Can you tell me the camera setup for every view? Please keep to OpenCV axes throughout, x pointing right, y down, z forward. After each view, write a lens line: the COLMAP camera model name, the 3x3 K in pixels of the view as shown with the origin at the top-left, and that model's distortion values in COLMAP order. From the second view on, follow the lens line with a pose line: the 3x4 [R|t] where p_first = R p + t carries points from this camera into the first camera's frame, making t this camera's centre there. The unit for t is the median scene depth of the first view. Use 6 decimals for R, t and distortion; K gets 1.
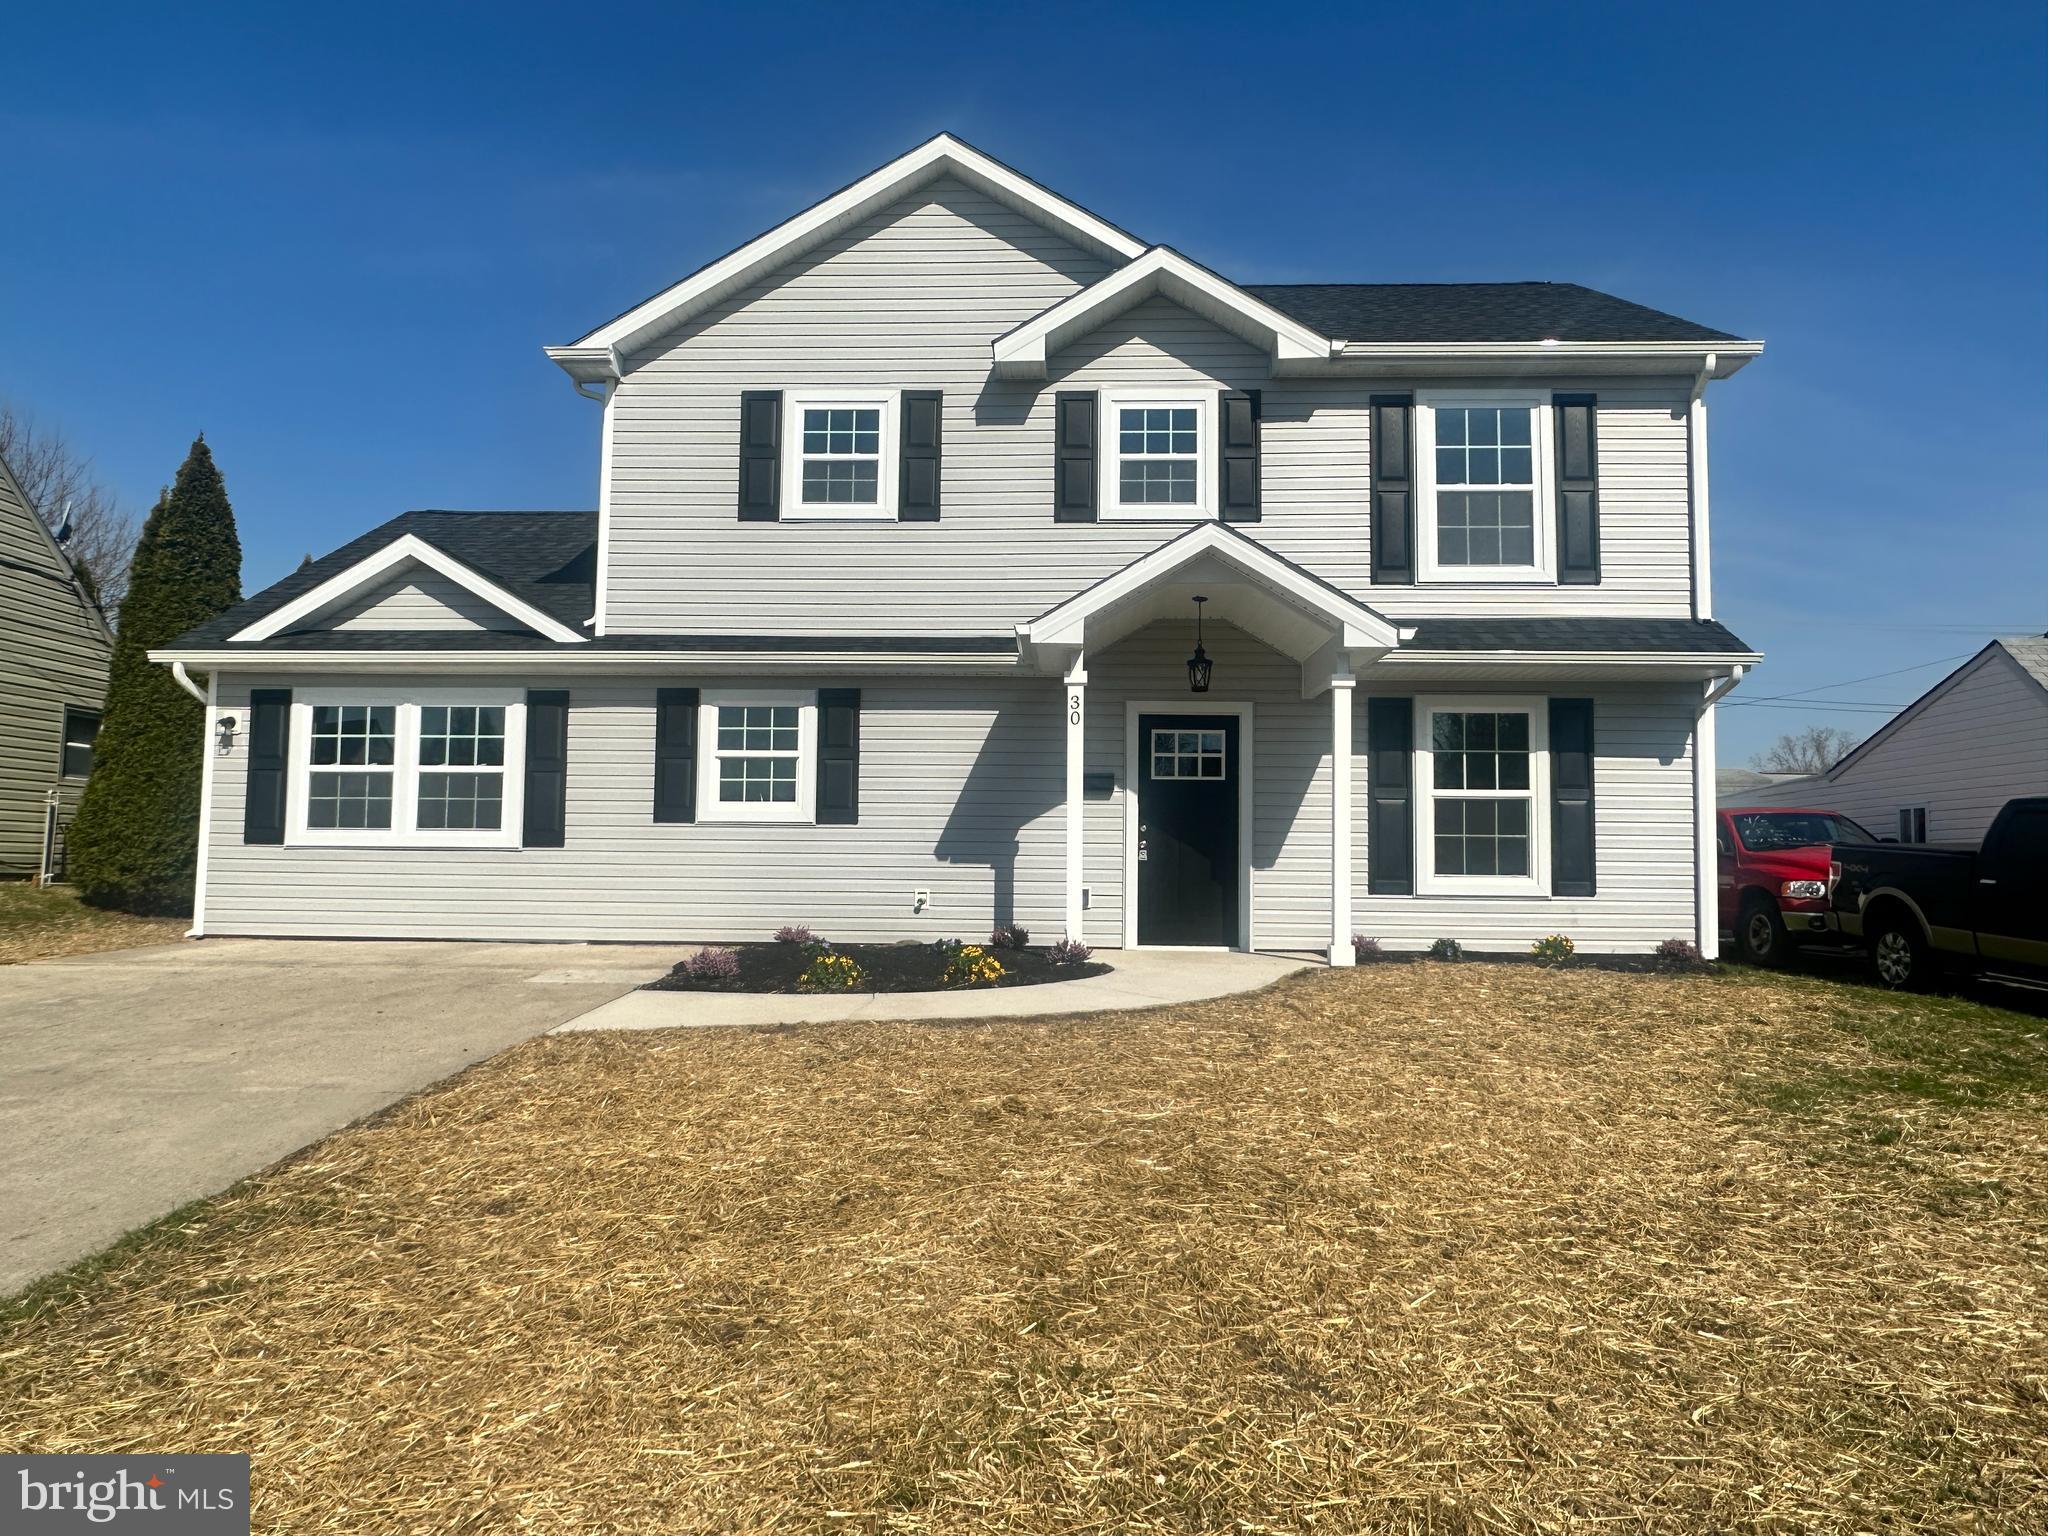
lens RADIAL K [[1324.2, 0, 1026.8], [0, 1324.2, 770.4], [0, 0, 1]] dist [-0.006095, 0.004610]
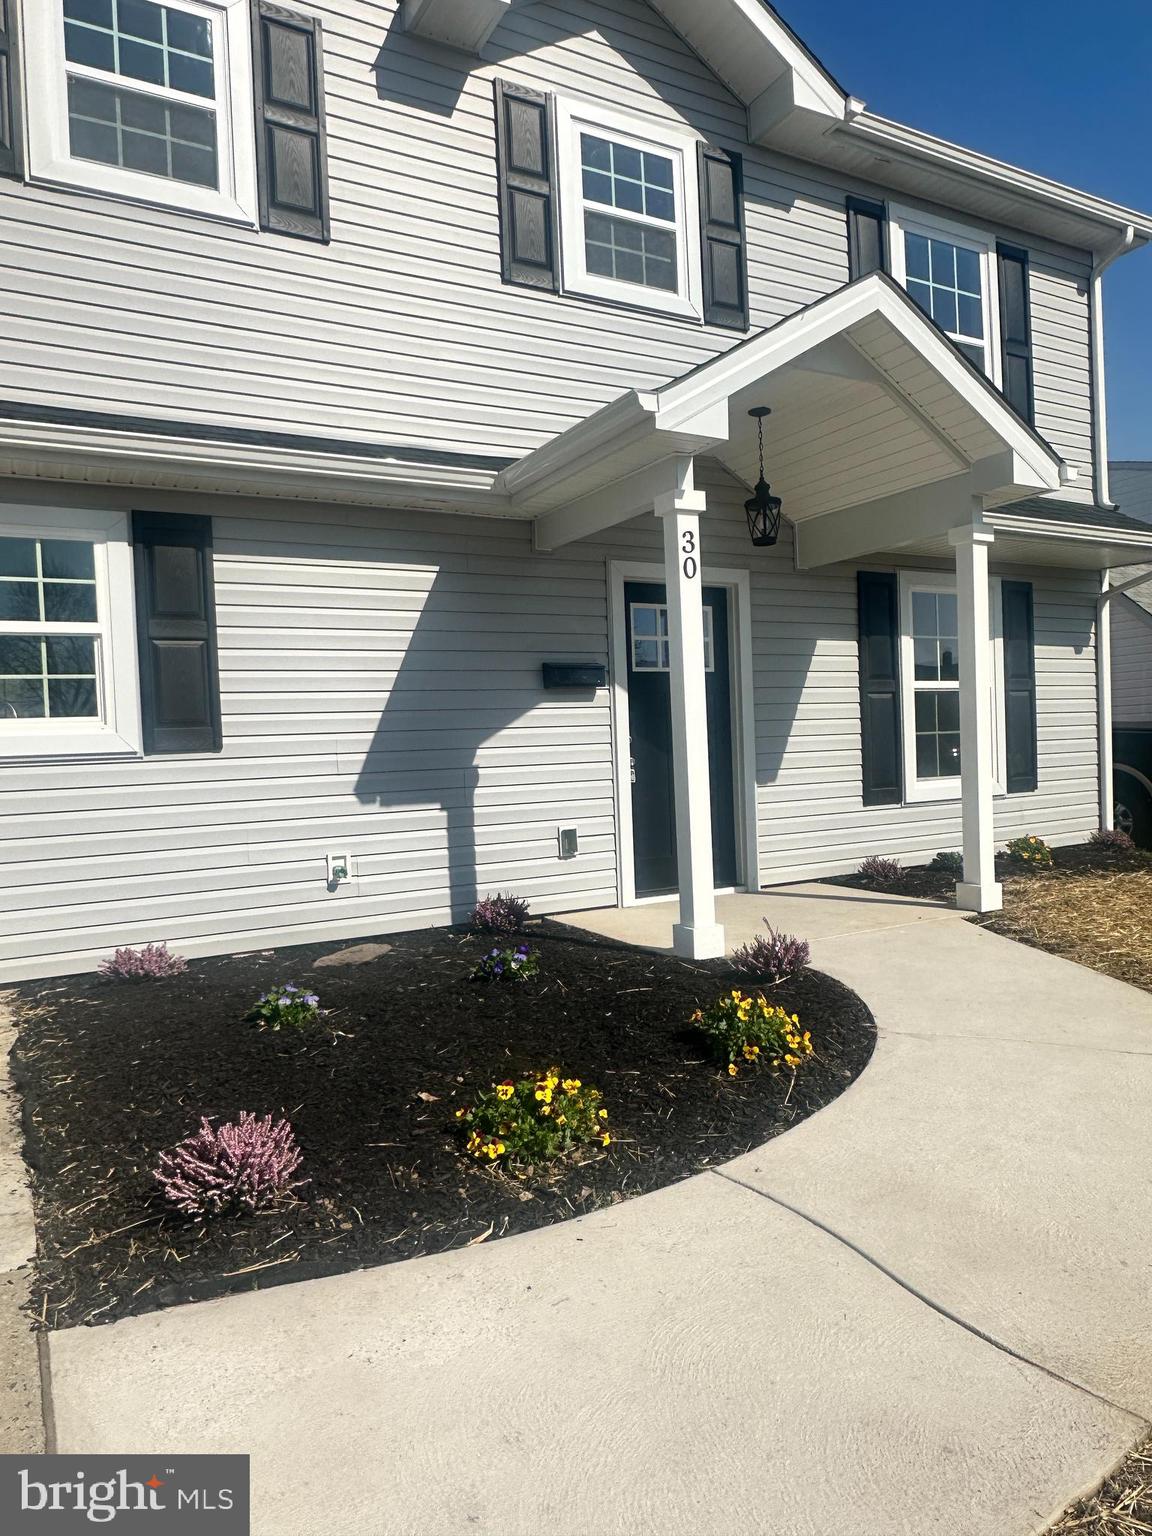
lens RADIAL K [[993.1, 0, 572.9], [0, 993.1, 770.3], [0, 0, 1]] dist [-0.006095, 0.004610]
pose [[0.853739, -0.056673, 0.517608, -0.220648], [0.010127, 0.995678, 0.092314, 0.010173], [-0.520603, -0.073570, 0.850623, 0.543587]]
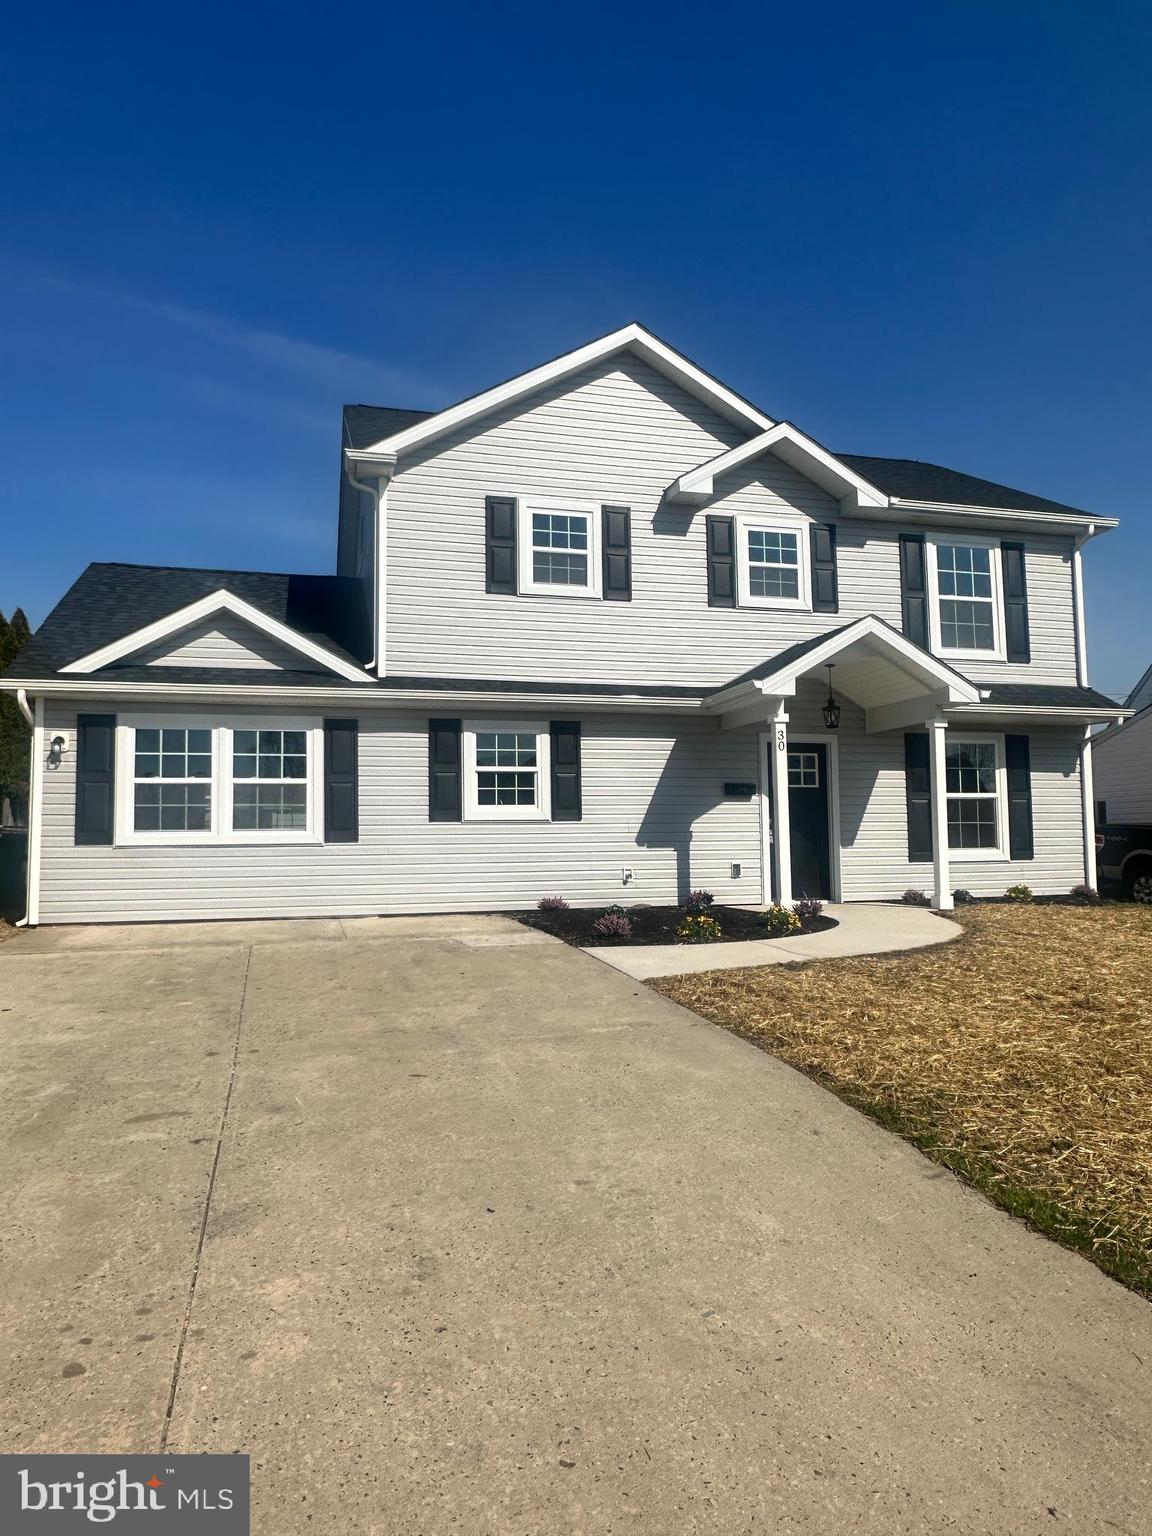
lens RADIAL K [[993.1, 0, 573.4], [0, 993.1, 772.2], [0, 0, 1]] dist [-0.006095, 0.004610]
pose [[0.954109, 0.000690, 0.299460, -0.439038], [0.000249, 0.999995, -0.003097, -0.006118], [-0.299461, 0.003030, 0.954104, 0.025735]]
